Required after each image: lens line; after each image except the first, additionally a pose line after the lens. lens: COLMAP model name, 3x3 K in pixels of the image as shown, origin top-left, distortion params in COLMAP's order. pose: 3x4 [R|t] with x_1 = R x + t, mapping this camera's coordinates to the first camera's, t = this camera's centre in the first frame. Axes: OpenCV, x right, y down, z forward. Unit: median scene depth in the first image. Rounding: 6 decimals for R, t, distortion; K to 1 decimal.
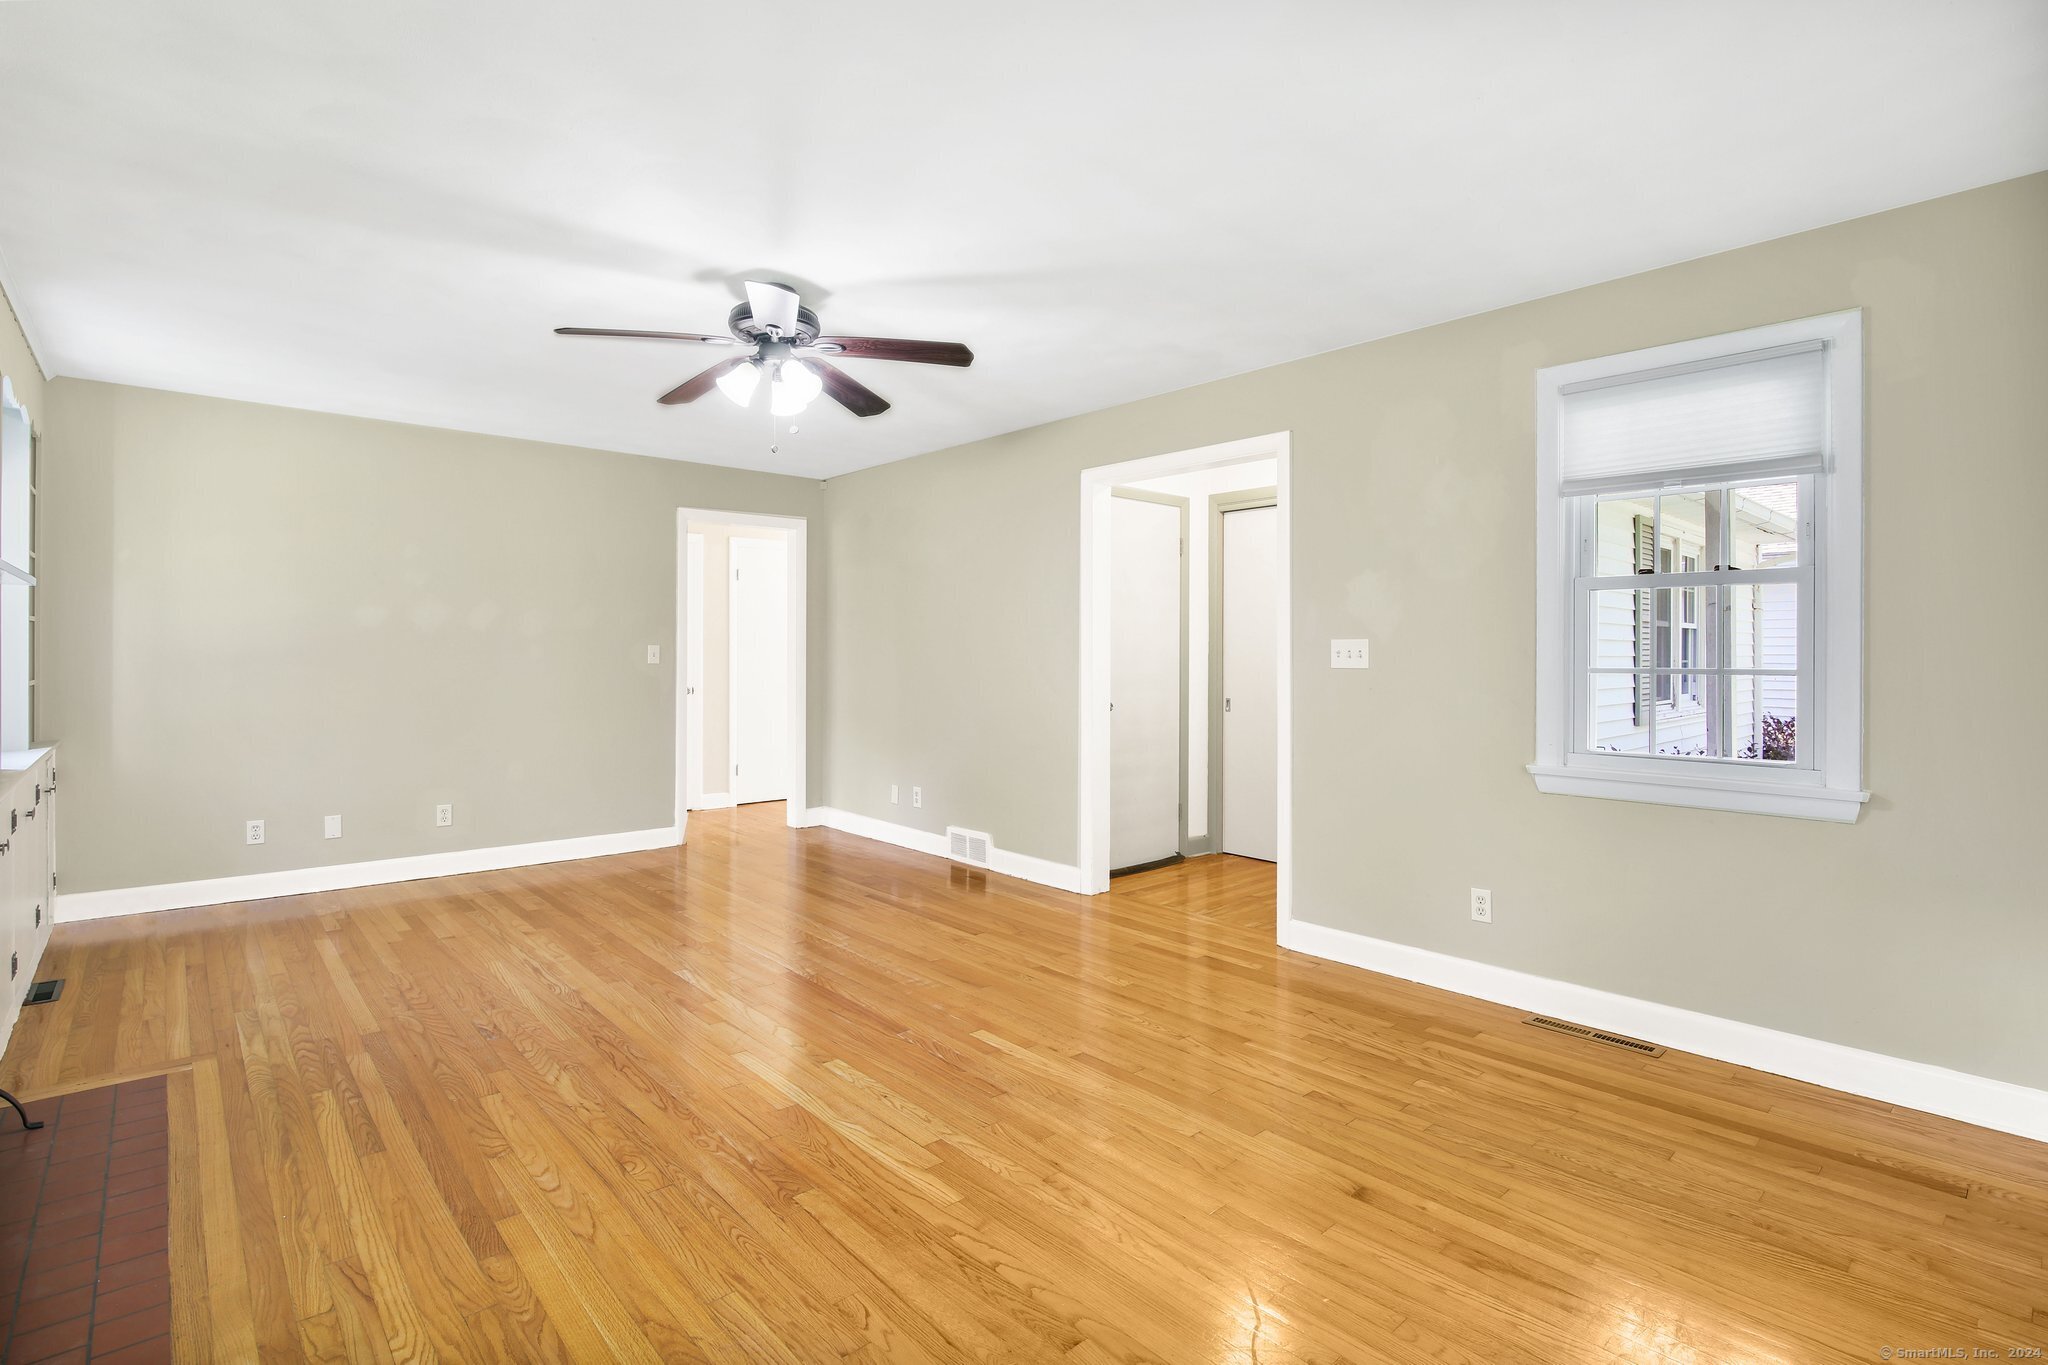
lens RADIAL K [[950.7, 0, 1037.0], [0, 950.7, 651.2], [0, 0, 1]] dist [-0.015938, 0.000295]
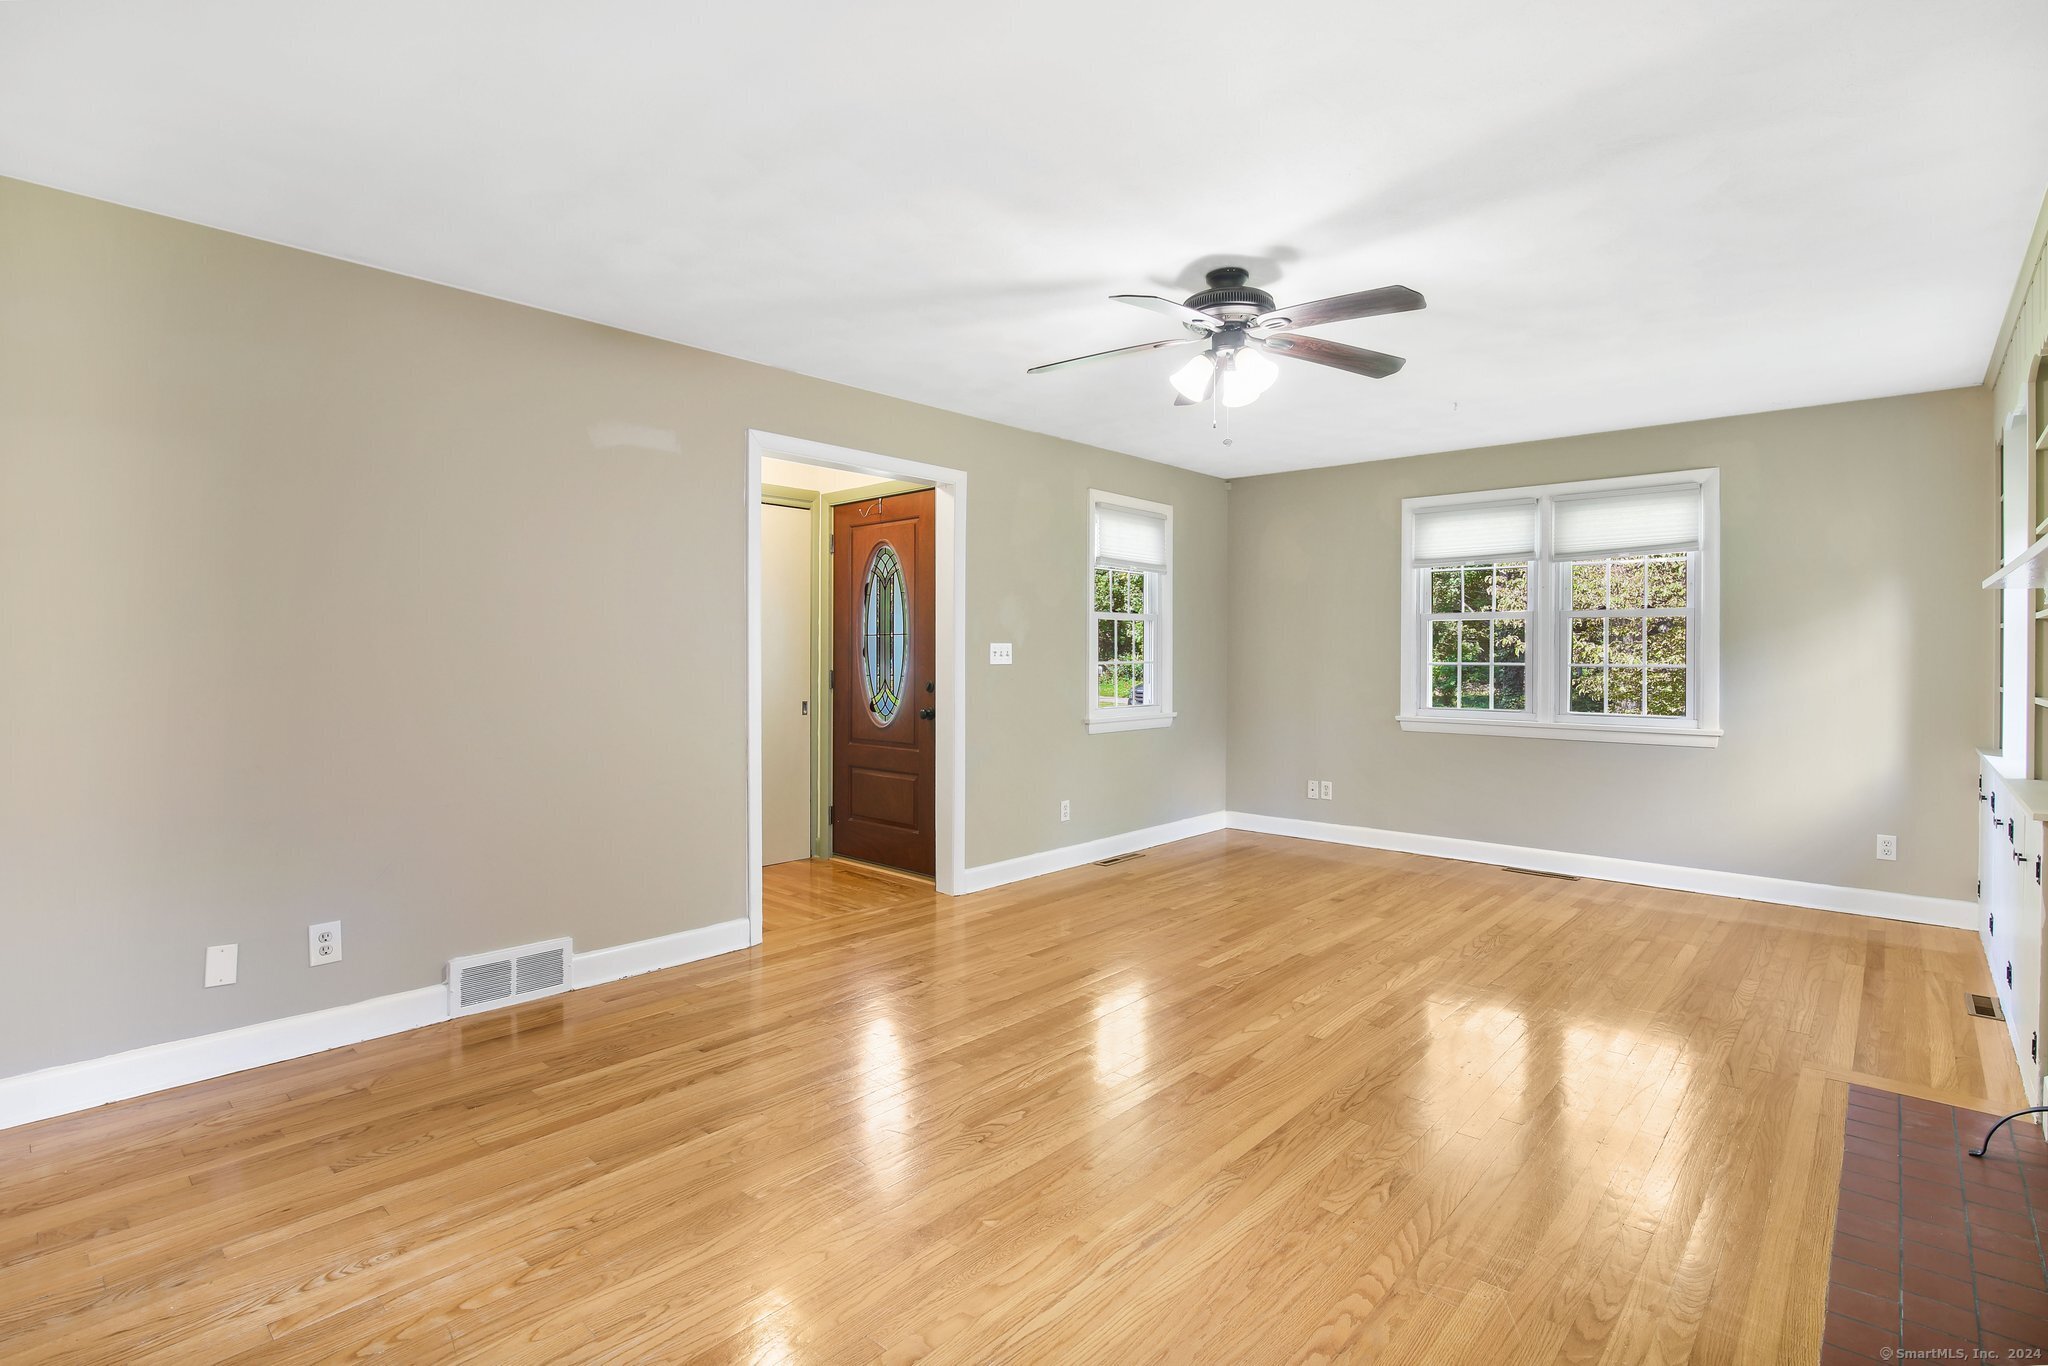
lens RADIAL K [[961.5, 0, 1027.5], [0, 961.5, 661.6], [0, 0, 1]] dist [-0.018057, 0.000238]
pose [[-0.082041, -0.009612, 0.996583, -1.177498], [-0.005742, 0.999941, 0.009171, 0.001336], [-0.996612, -0.004970, -0.082091, 1.234219]]
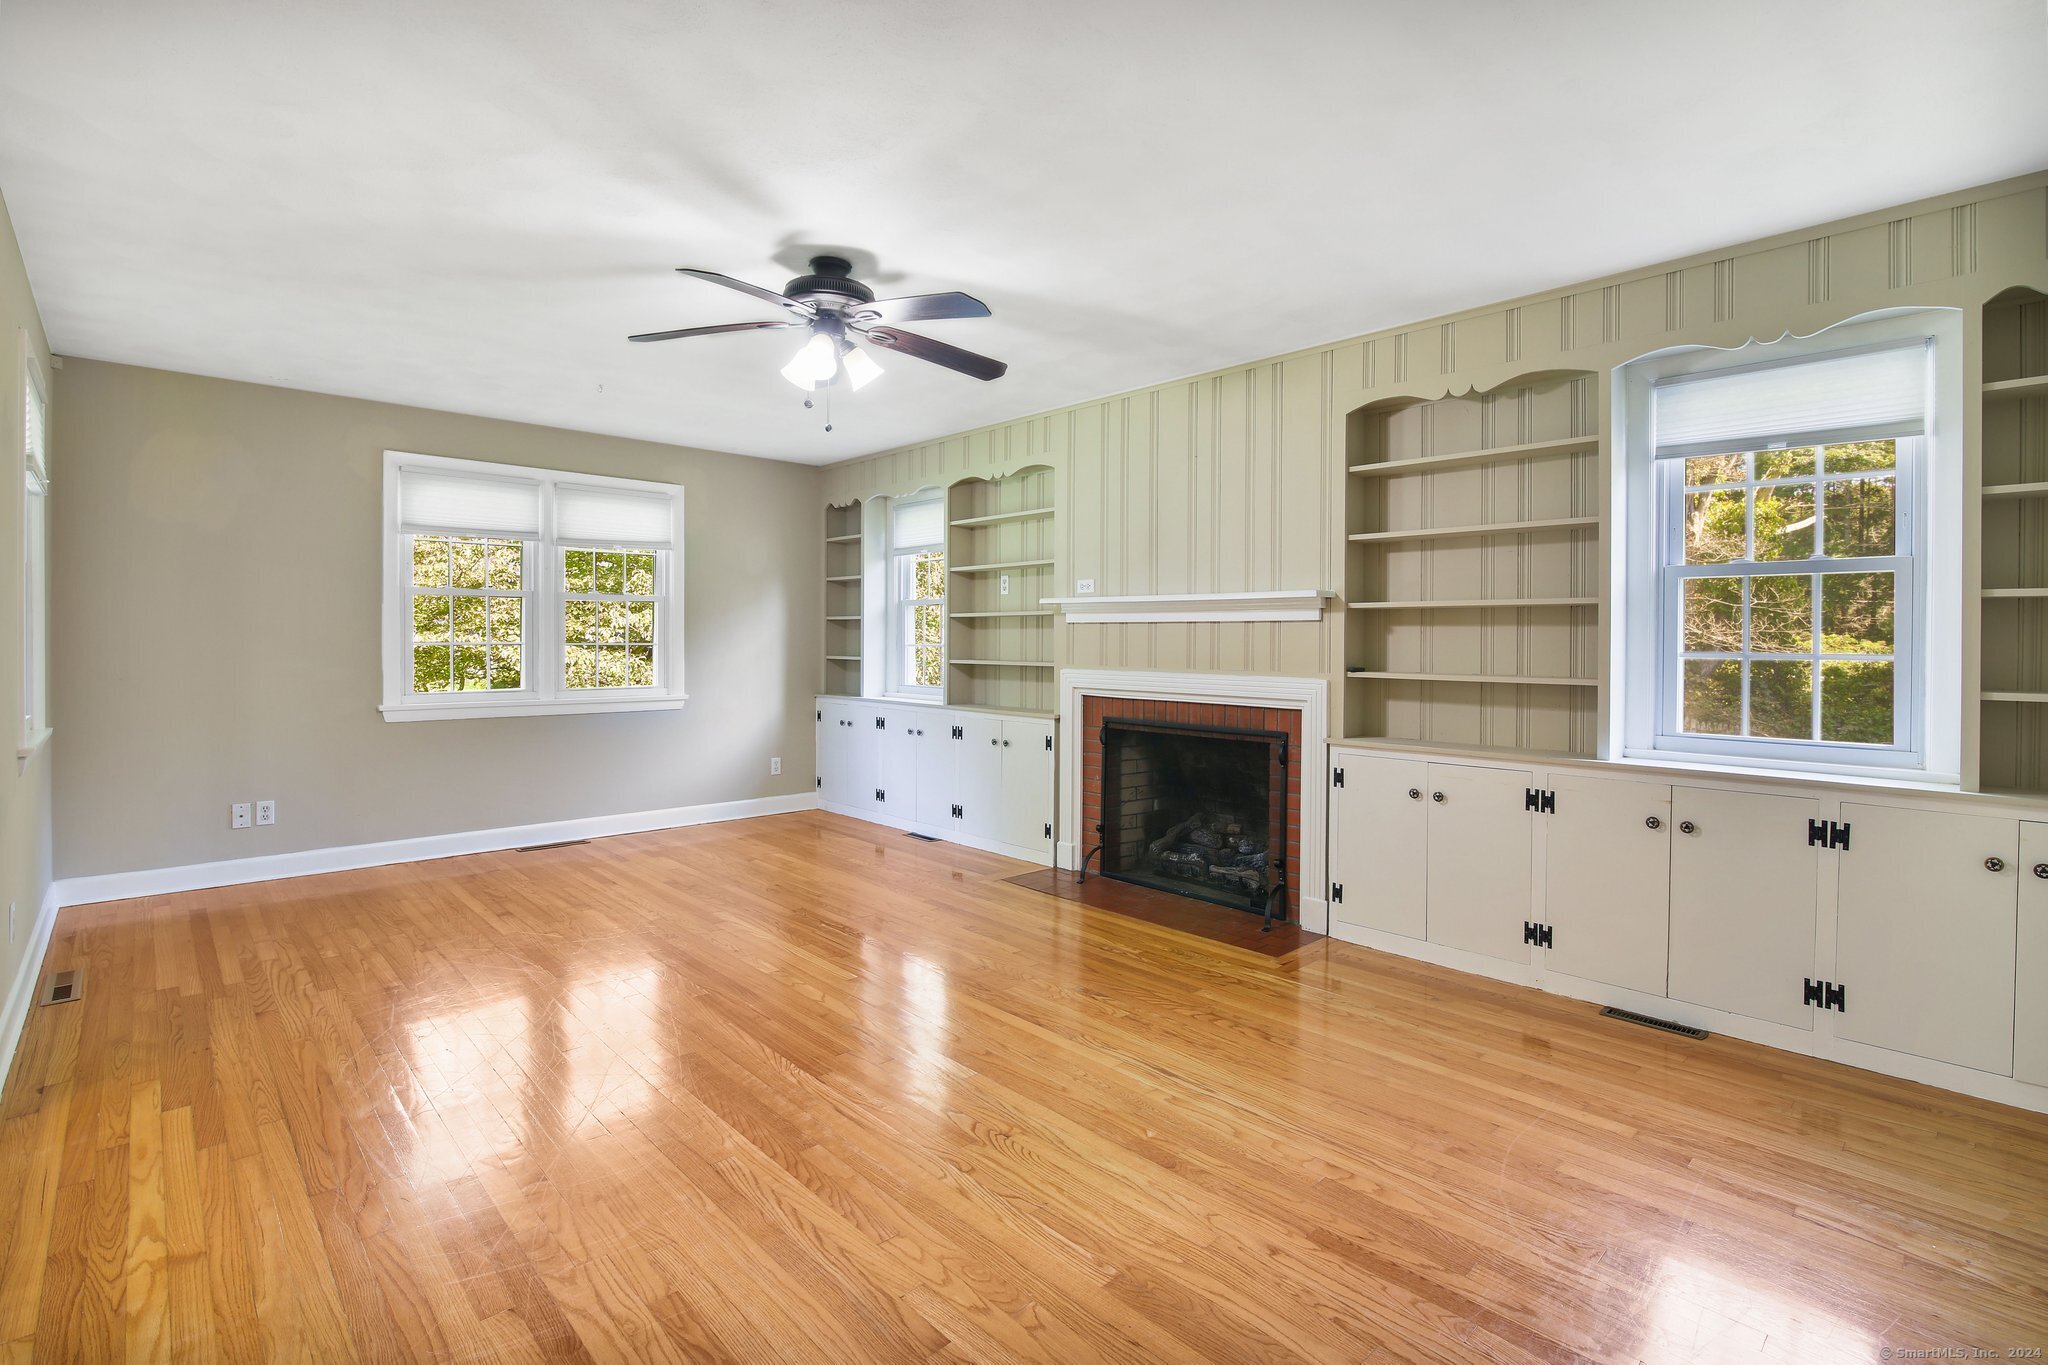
lens RADIAL K [[961.5, 0, 1027.5], [0, 961.5, 661.1], [0, 0, 1]] dist [-0.018057, 0.000238]
pose [[-0.999878, -0.009373, -0.012526, -0.452430], [-0.009615, 0.999767, 0.019347, 0.005913], [0.012342, 0.019465, -0.999734, 1.915855]]
